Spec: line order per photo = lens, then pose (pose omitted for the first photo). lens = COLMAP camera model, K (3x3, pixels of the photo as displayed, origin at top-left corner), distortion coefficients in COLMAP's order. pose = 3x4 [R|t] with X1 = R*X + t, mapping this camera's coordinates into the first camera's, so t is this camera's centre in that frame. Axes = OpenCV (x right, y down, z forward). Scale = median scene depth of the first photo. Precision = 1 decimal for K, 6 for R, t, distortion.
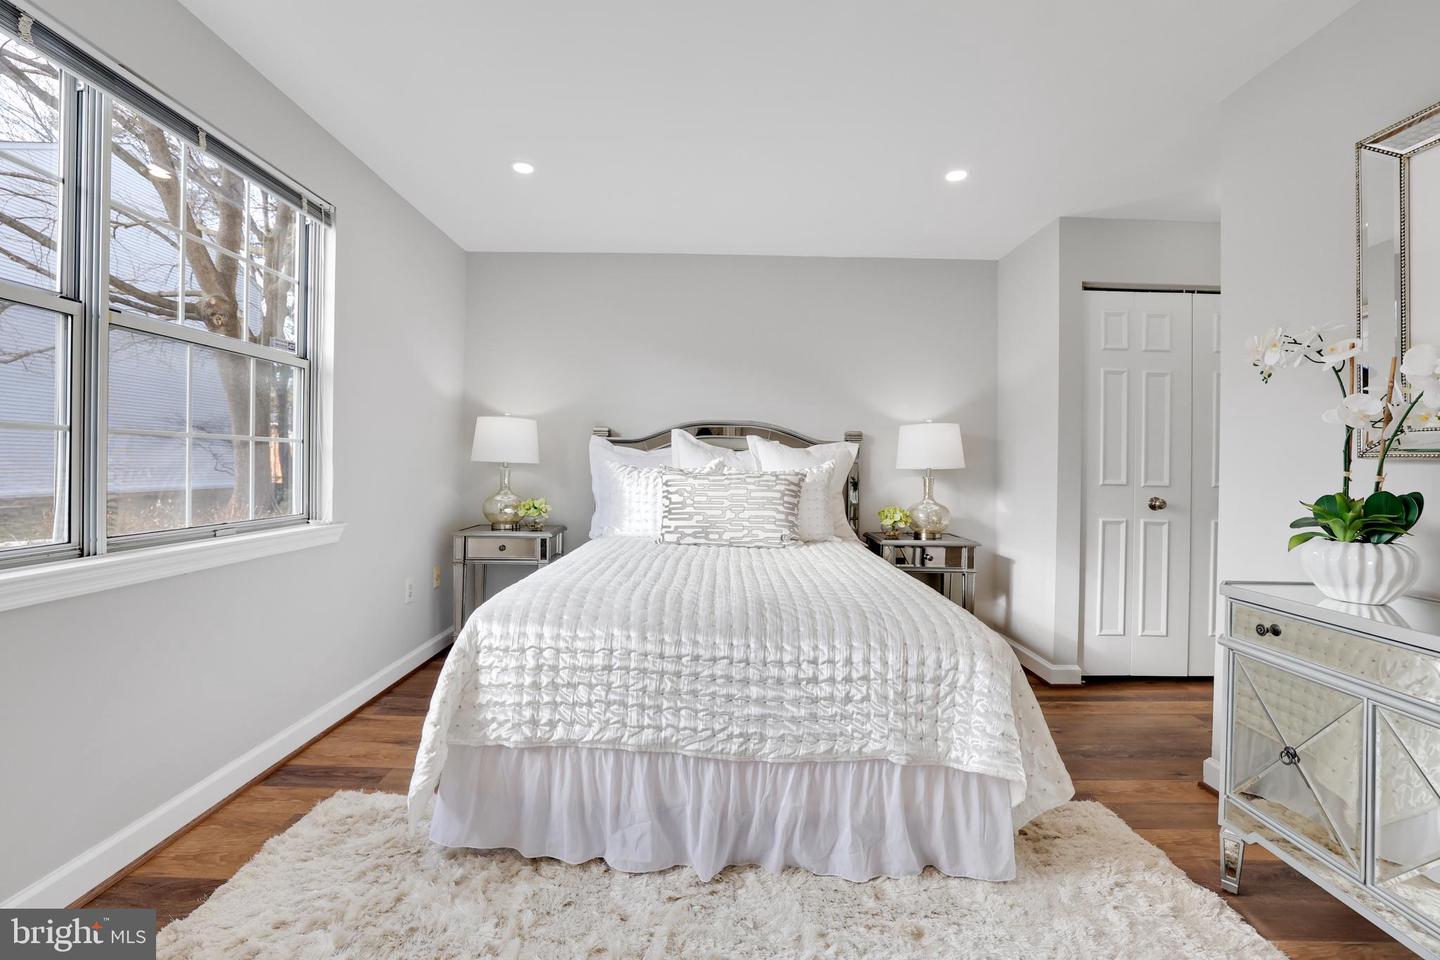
lens RADIAL K [[628.3, 0, 714.0], [0, 628.3, 461.6], [0, 0, 1]] dist [-0.050345, 0.023574]
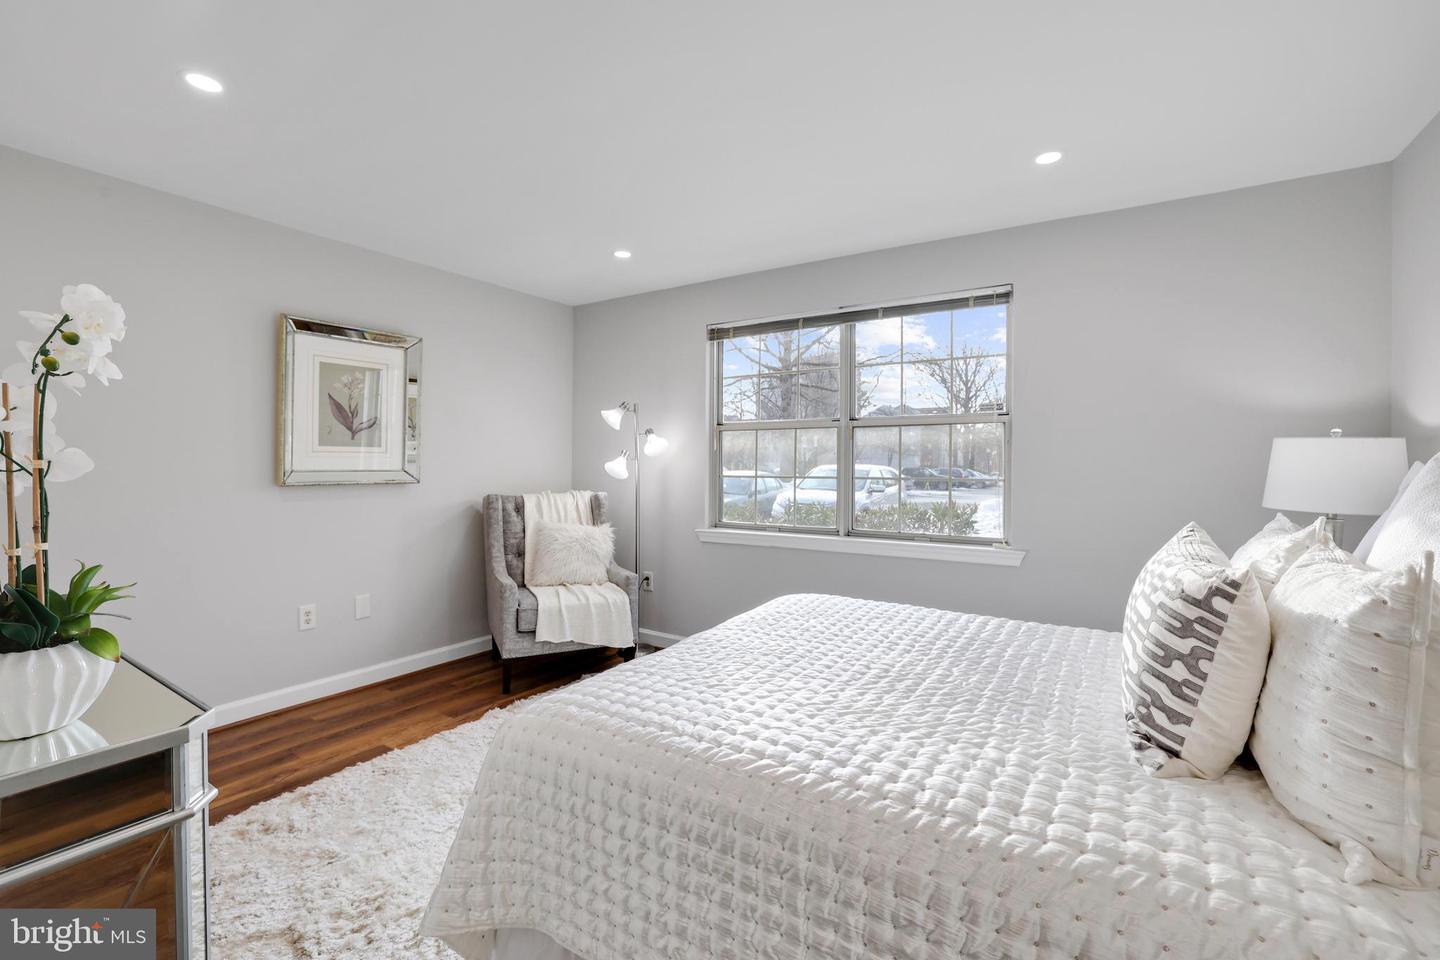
lens RADIAL K [[628.3, 0, 714.0], [0, 628.3, 461.6], [0, 0, 1]] dist [-0.050345, 0.023574]
pose [[-0.548638, -0.020233, -0.835815, 1.033575], [-0.009418, 0.999793, -0.018020, -0.061278], [0.836007, -0.002015, -0.548715, 1.736078]]
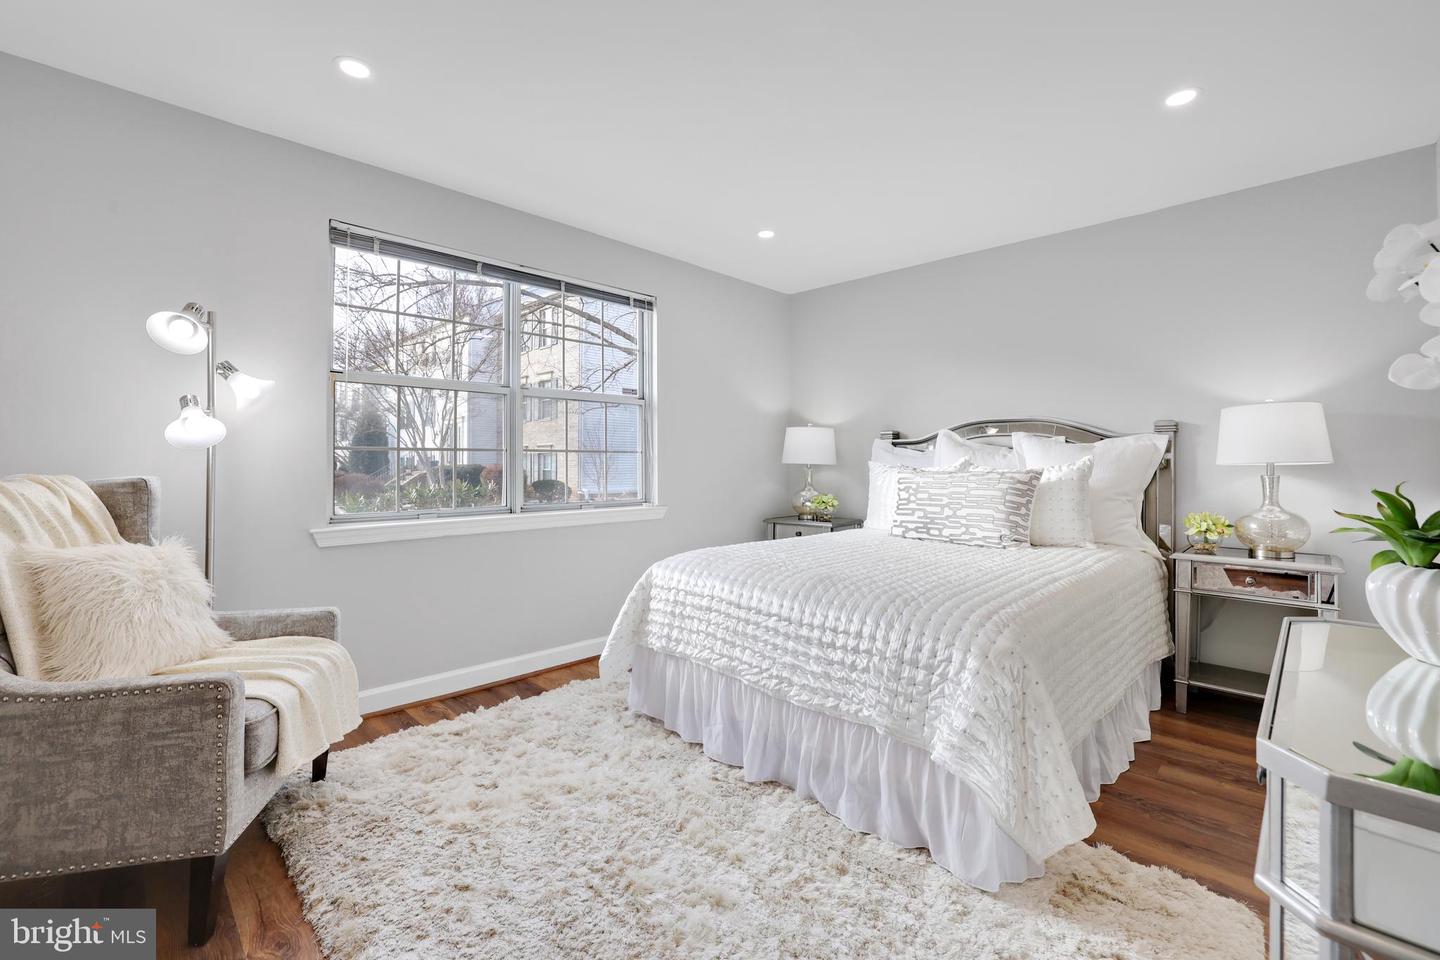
lens RADIAL K [[623.4, 0, 710.9], [0, 623.4, 460.3], [0, 0, 1]] dist [-0.026685, 0.006517]
pose [[0.706410, -0.019273, -0.707540, 0.821675], [0.012941, 0.999814, -0.014314, 0.017485], [0.707684, 0.000955, 0.706528, 0.017261]]
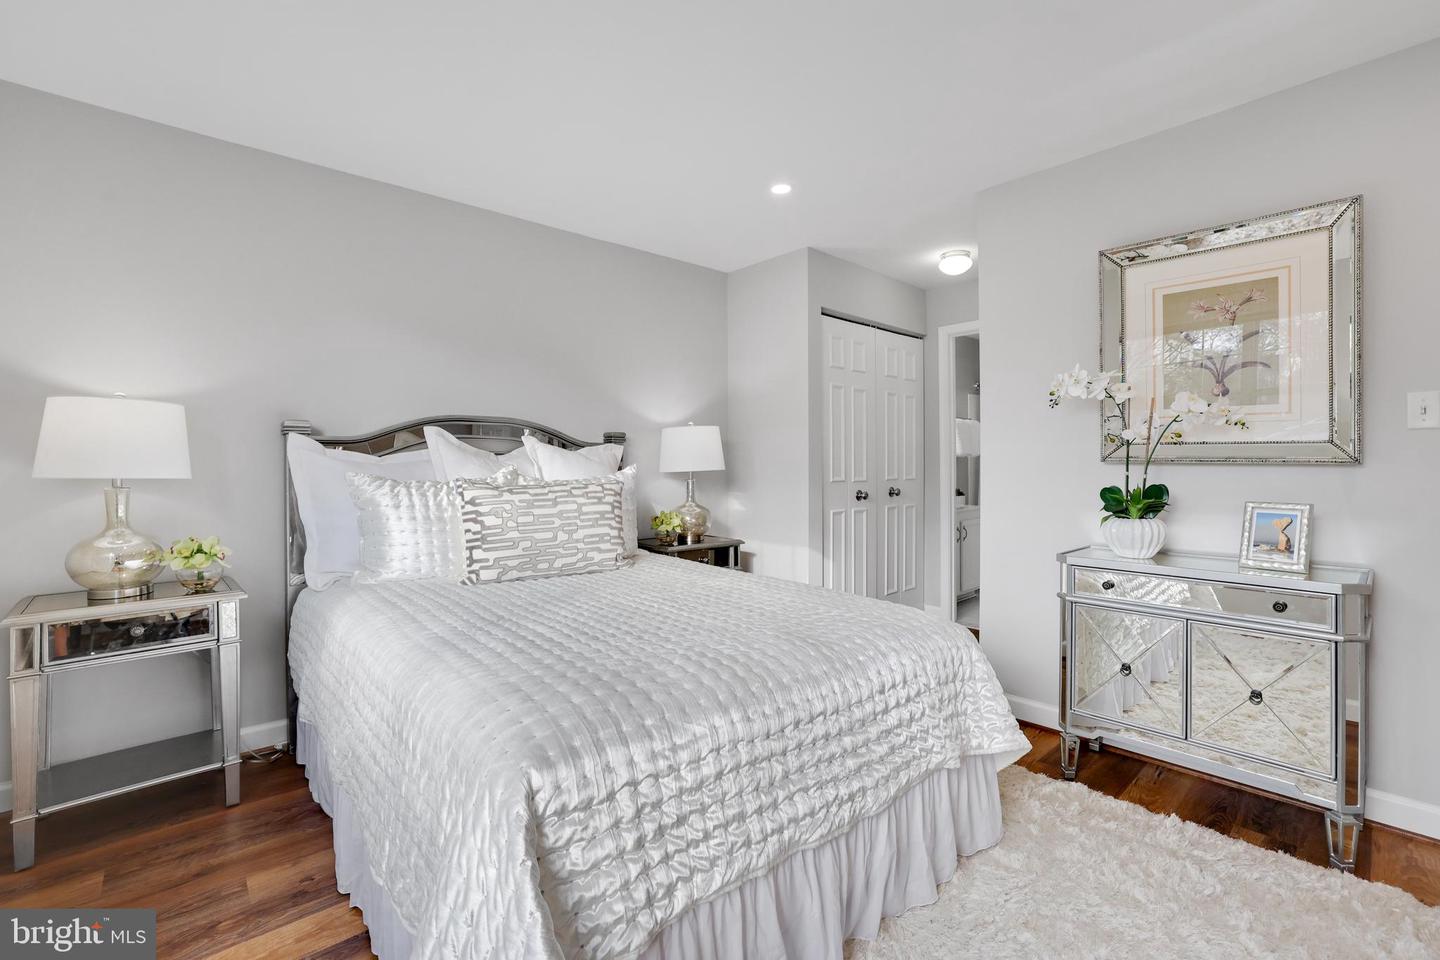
lens RADIAL K [[628.3, 0, 714.0], [0, 628.3, 461.6], [0, 0, 1]] dist [-0.050345, 0.023574]
pose [[0.744570, -0.015349, 0.667368, -0.633717], [0.010749, 0.999882, 0.011004, -0.031025], [-0.667458, -0.001019, 0.744647, 0.479590]]
